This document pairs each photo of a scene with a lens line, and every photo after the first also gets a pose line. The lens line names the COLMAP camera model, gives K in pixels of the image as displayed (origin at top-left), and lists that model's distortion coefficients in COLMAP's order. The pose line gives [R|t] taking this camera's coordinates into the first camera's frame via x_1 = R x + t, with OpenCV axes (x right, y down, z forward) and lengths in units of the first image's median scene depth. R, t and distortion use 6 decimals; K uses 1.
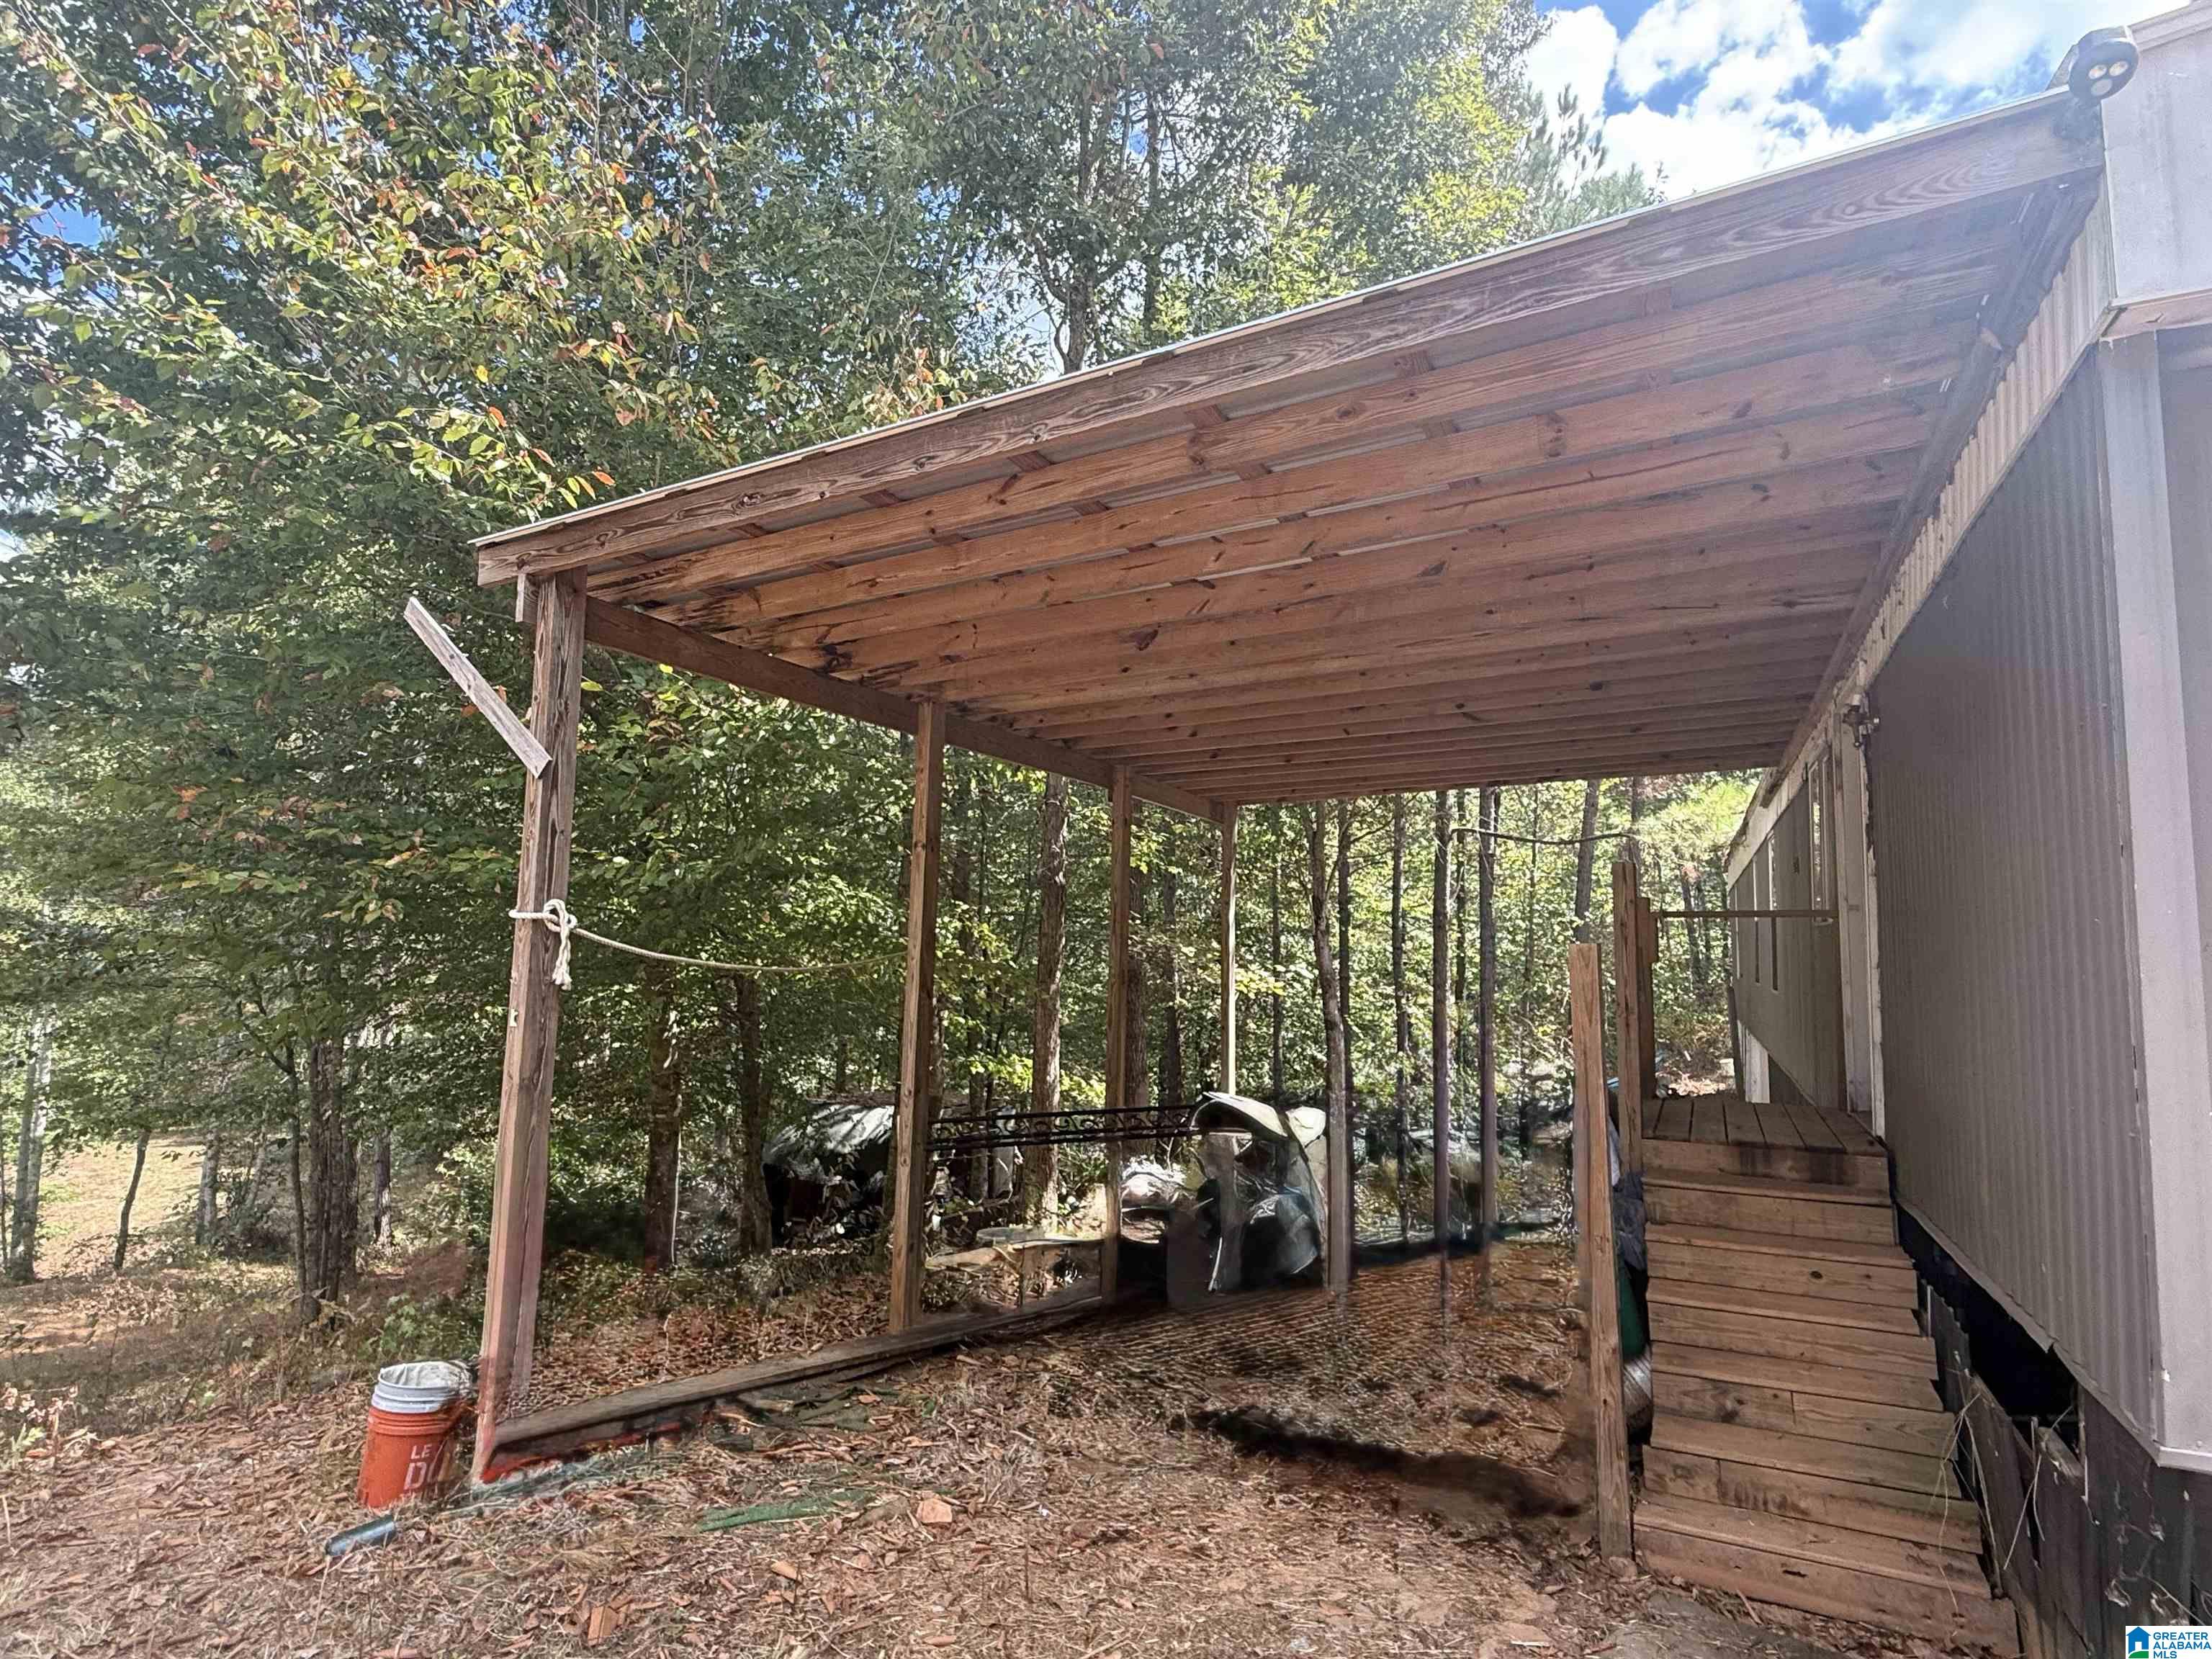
lens RADIAL K [[1131.2, 0, 1106.0], [0, 1131.2, 829.5], [0, 0, 1]] dist [0.000254, -0.000803]
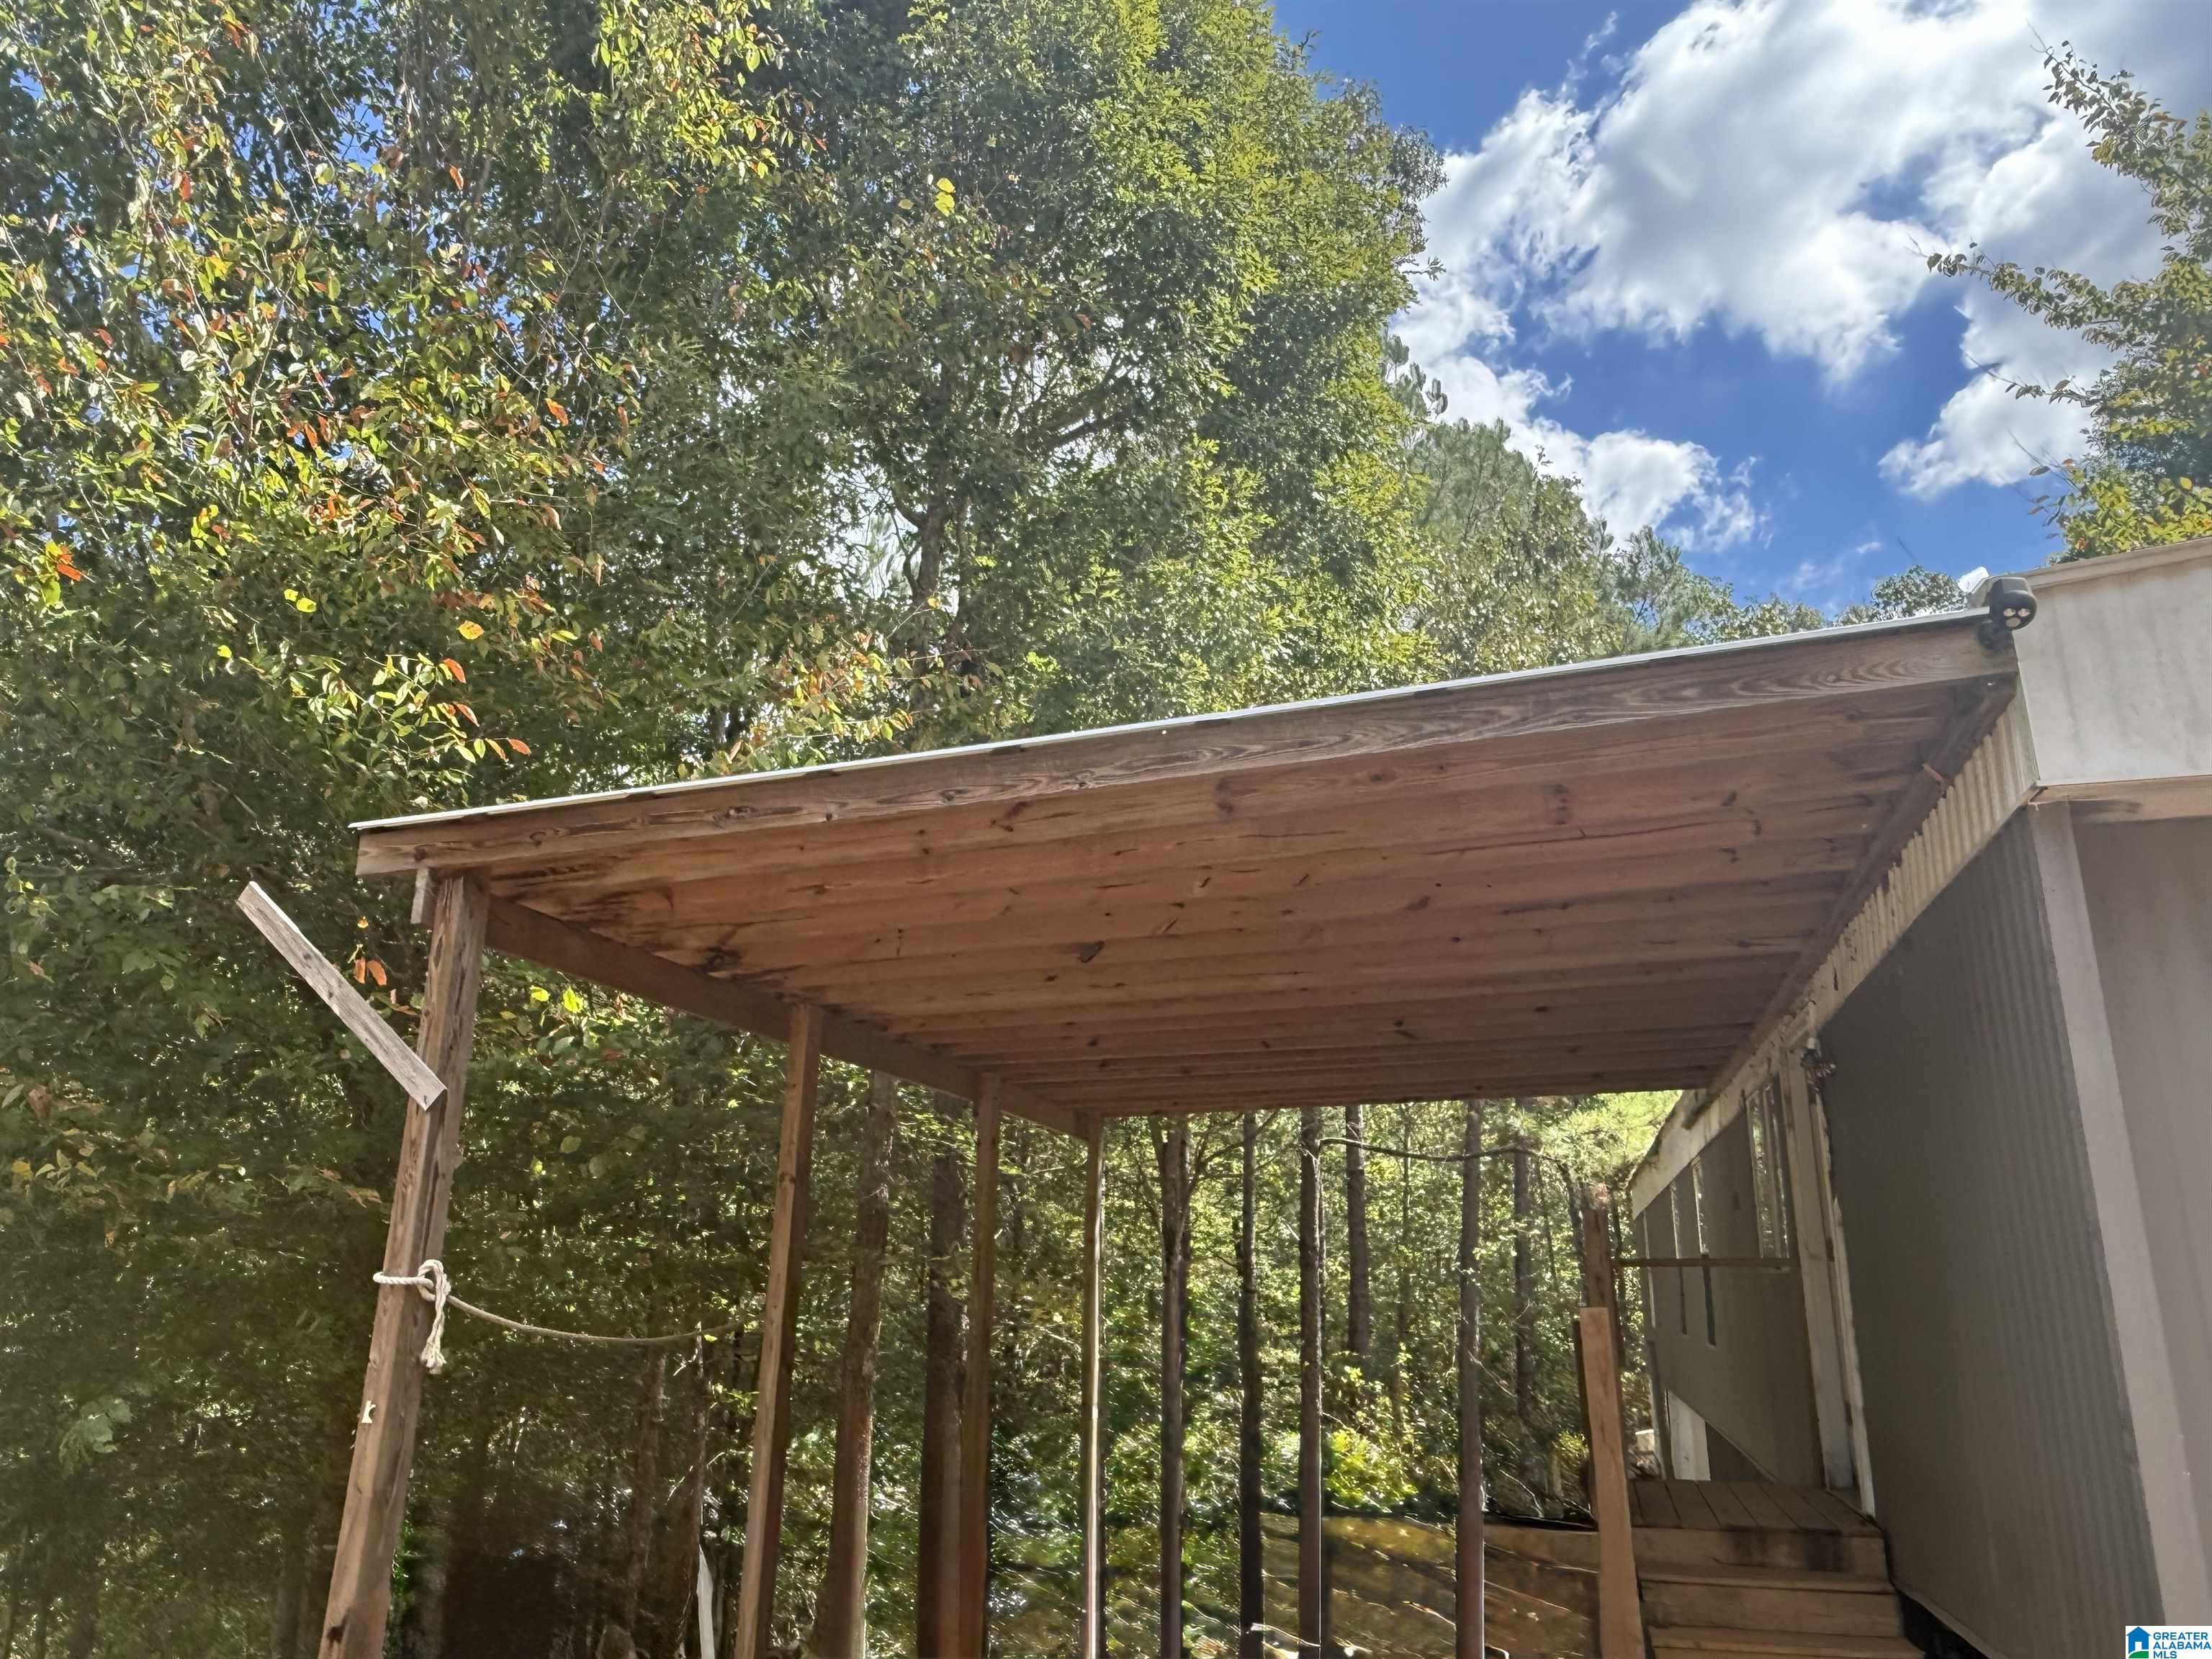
lens RADIAL K [[1481.9, 0, 1106.0], [0, 1481.9, 829.5], [0, 0, 1]] dist [-0.004876, -0.003199]
pose [[0.982474, 0.050598, 0.179398, -0.203345], [-0.015180, 0.980974, -0.193544, -0.042945], [-0.185778, 0.187429, 0.964550, -0.185239]]
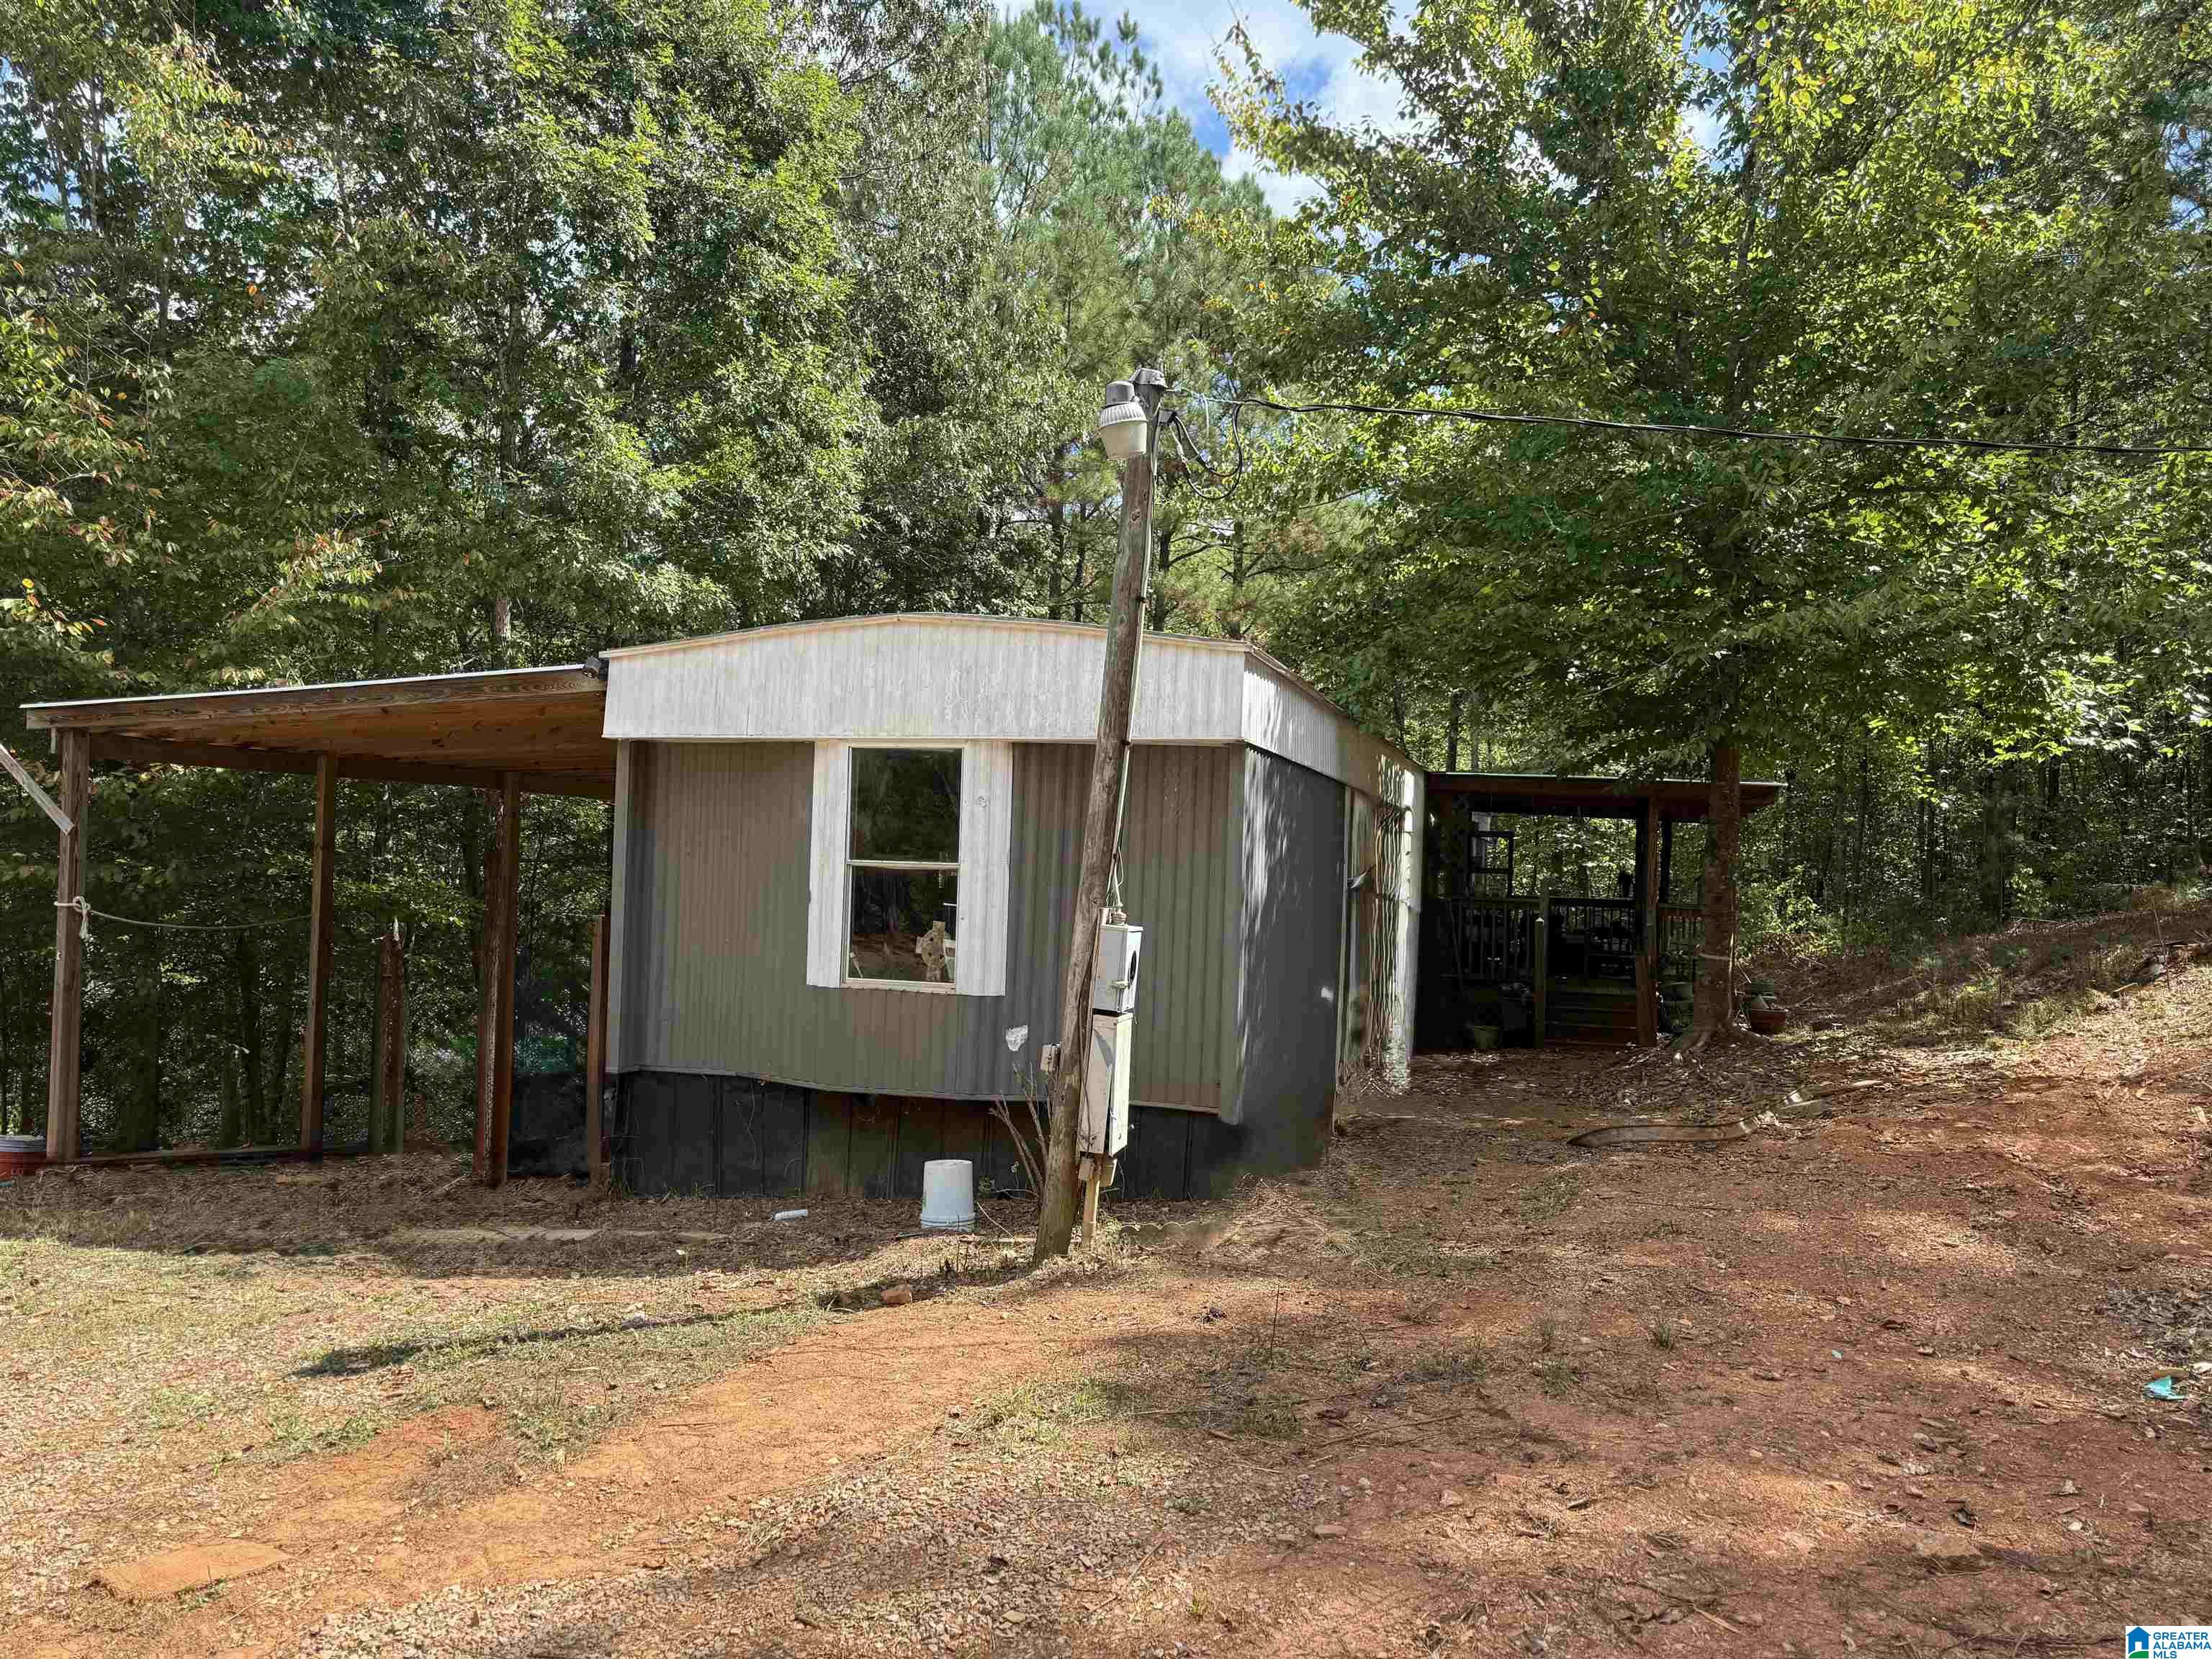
lens RADIAL K [[1584.4, 0, 1113.0], [0, 1584.4, 830.4], [0, 0, 1]] dist [0.049022, -0.069794]
pose [[0.986884, 0.003795, 0.161389, 0.806743], [-0.017569, 0.996310, 0.084007, -0.304202], [-0.160475, -0.085740, 0.983309, -1.931974]]
